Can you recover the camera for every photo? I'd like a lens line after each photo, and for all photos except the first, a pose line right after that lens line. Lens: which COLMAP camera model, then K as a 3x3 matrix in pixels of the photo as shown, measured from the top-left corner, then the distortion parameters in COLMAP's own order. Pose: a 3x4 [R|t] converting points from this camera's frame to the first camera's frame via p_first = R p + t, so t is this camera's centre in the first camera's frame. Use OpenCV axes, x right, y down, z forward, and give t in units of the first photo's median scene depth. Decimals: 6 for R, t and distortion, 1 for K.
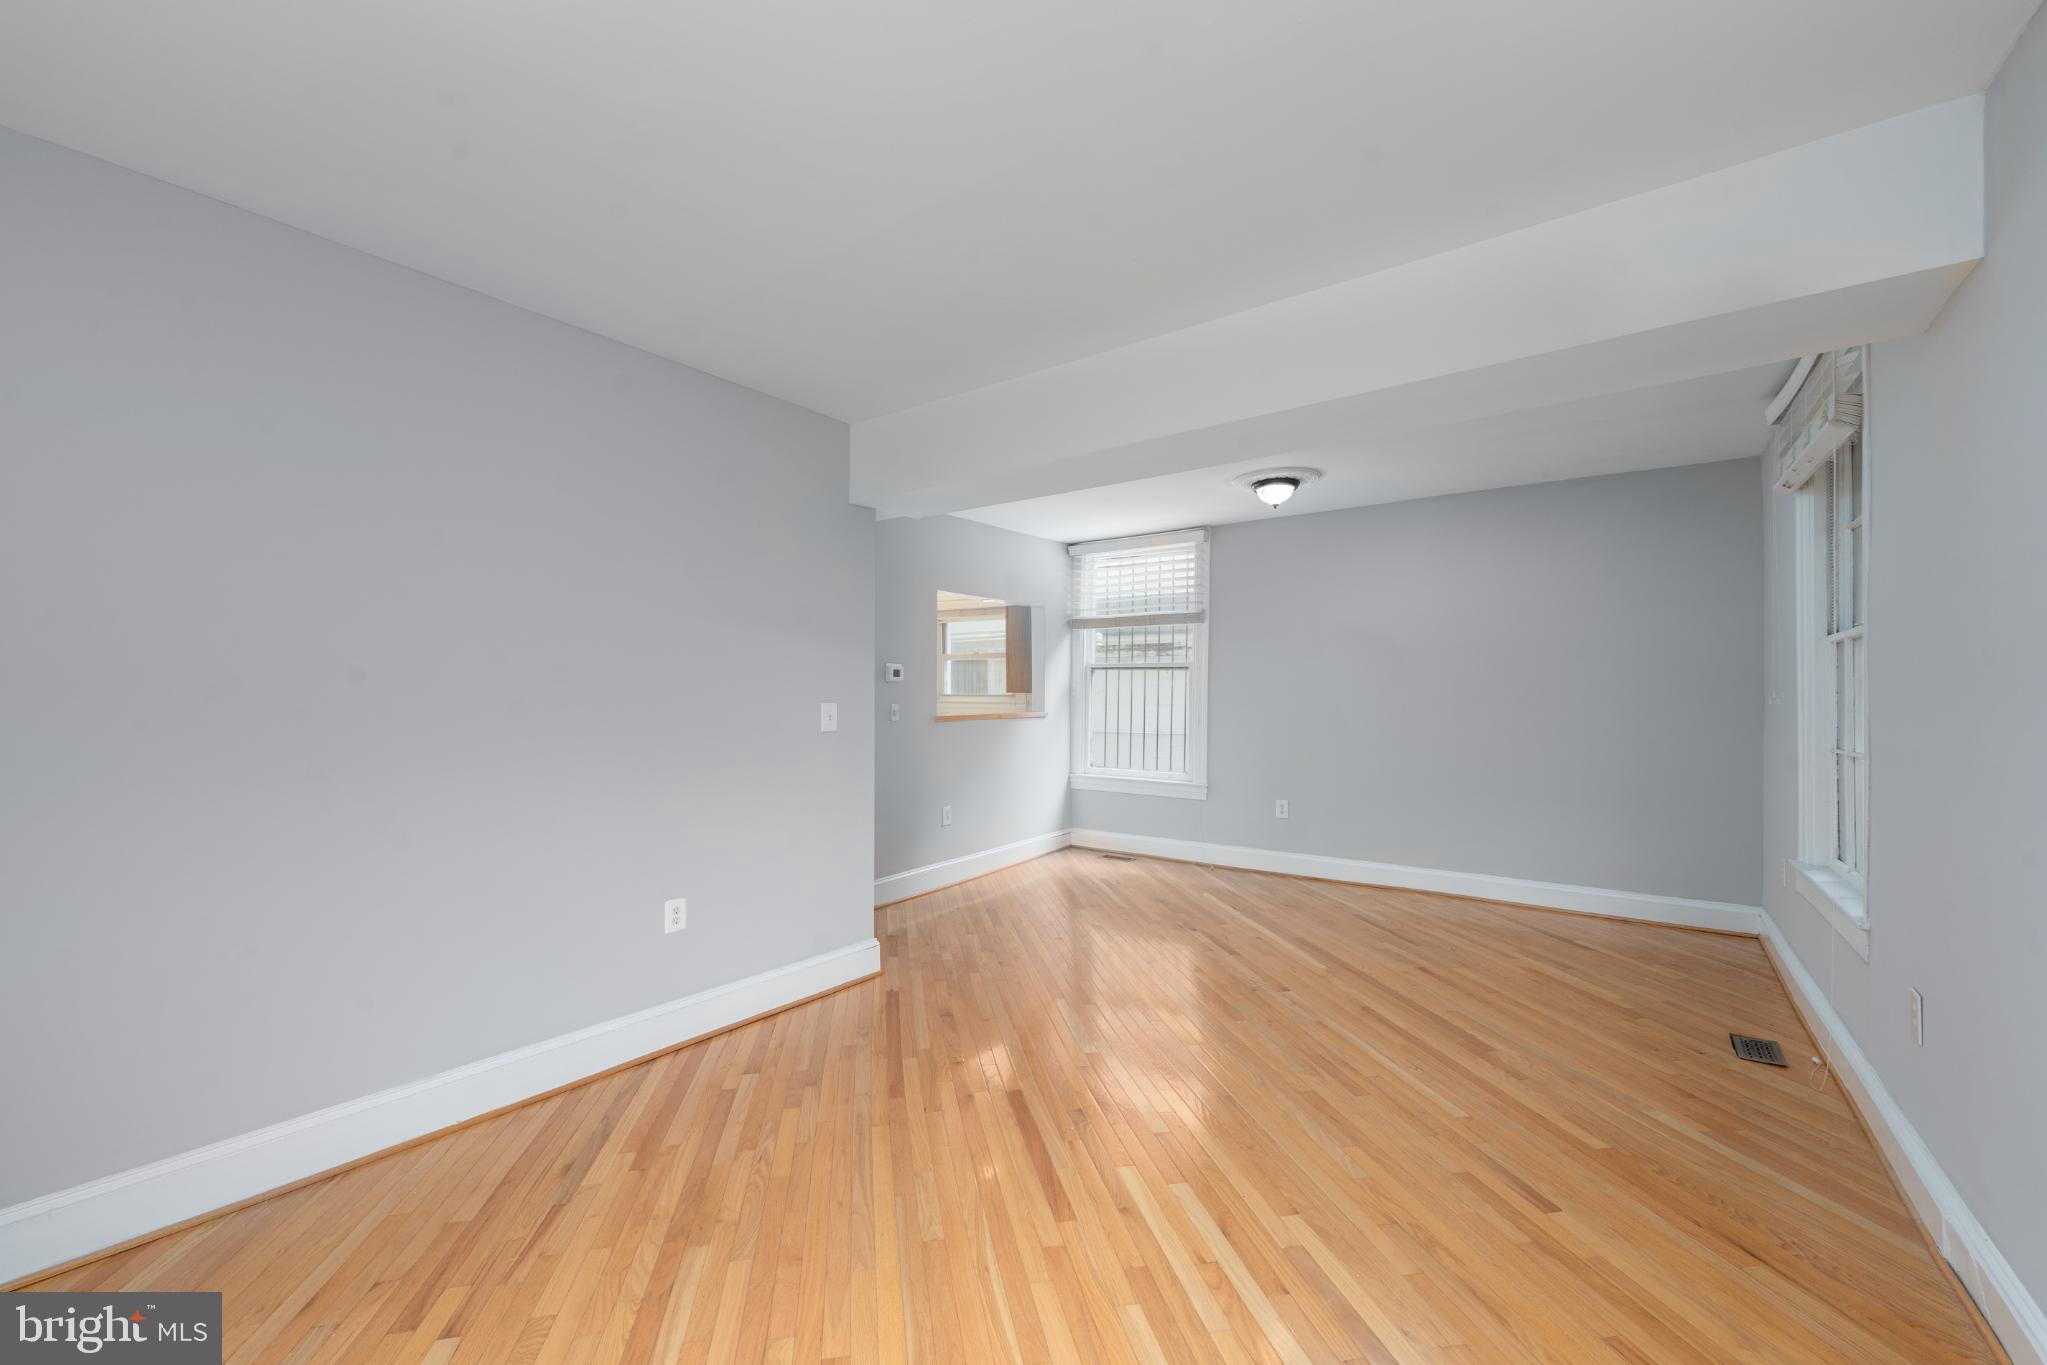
lens RADIAL K [[840.2, 0, 1035.2], [0, 840.2, 679.4], [0, 0, 1]] dist [0.003446, 0.000268]
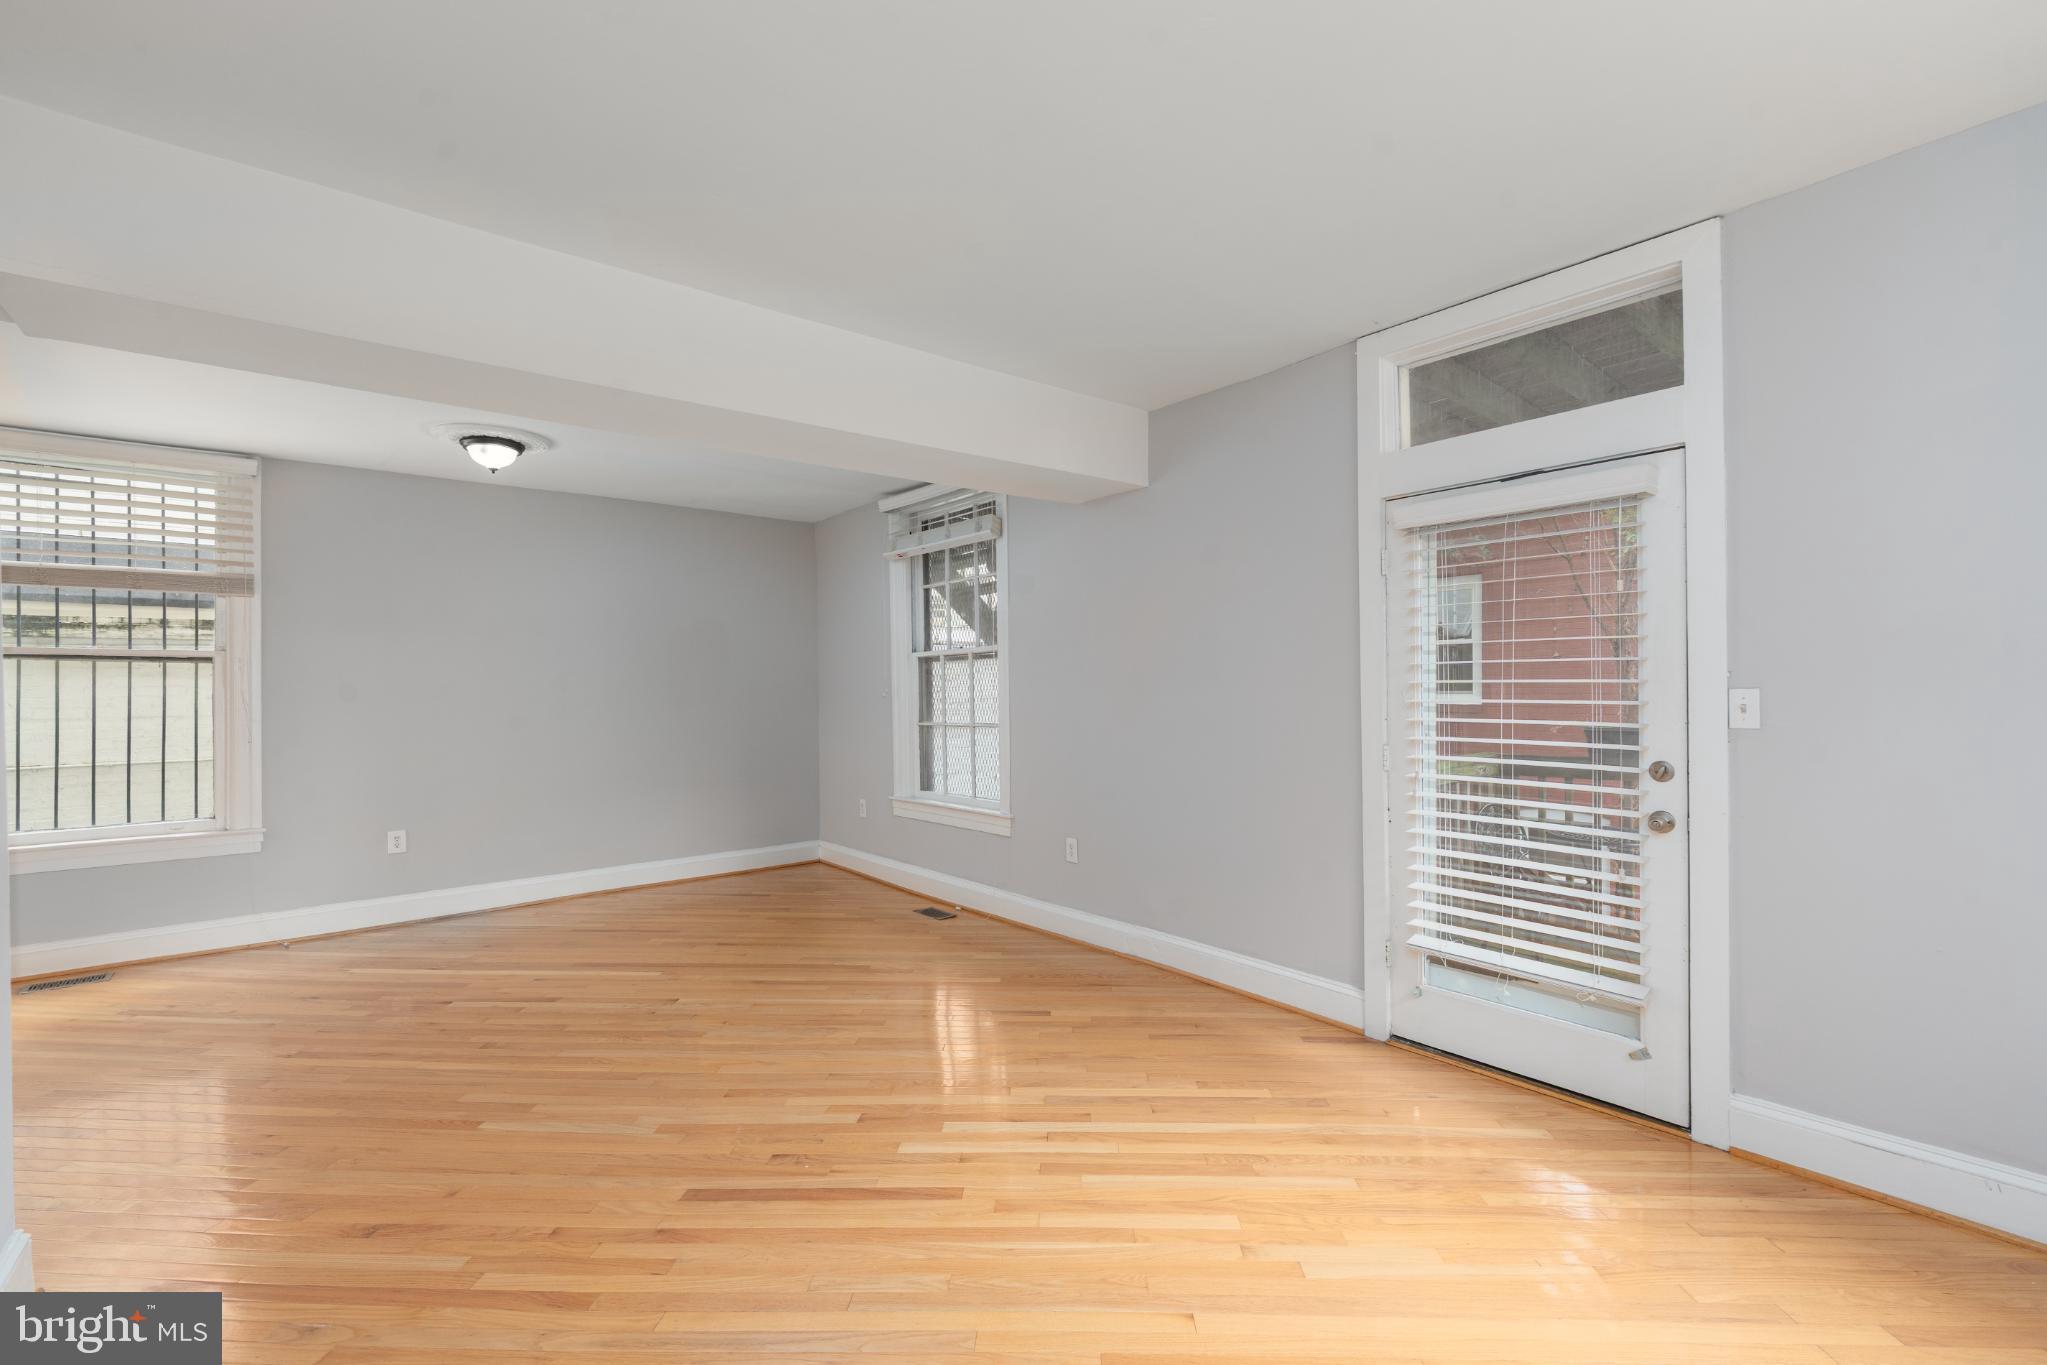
lens RADIAL K [[840.2, 0, 1035.7], [0, 840.2, 684.3], [0, 0, 1]] dist [0.003446, 0.000268]
pose [[0.250522, -0.001132, 0.968110, -0.388251], [-0.000603, 0.999999, 0.001326, 0.005778], [-0.968111, -0.000916, 0.250521, 0.267725]]
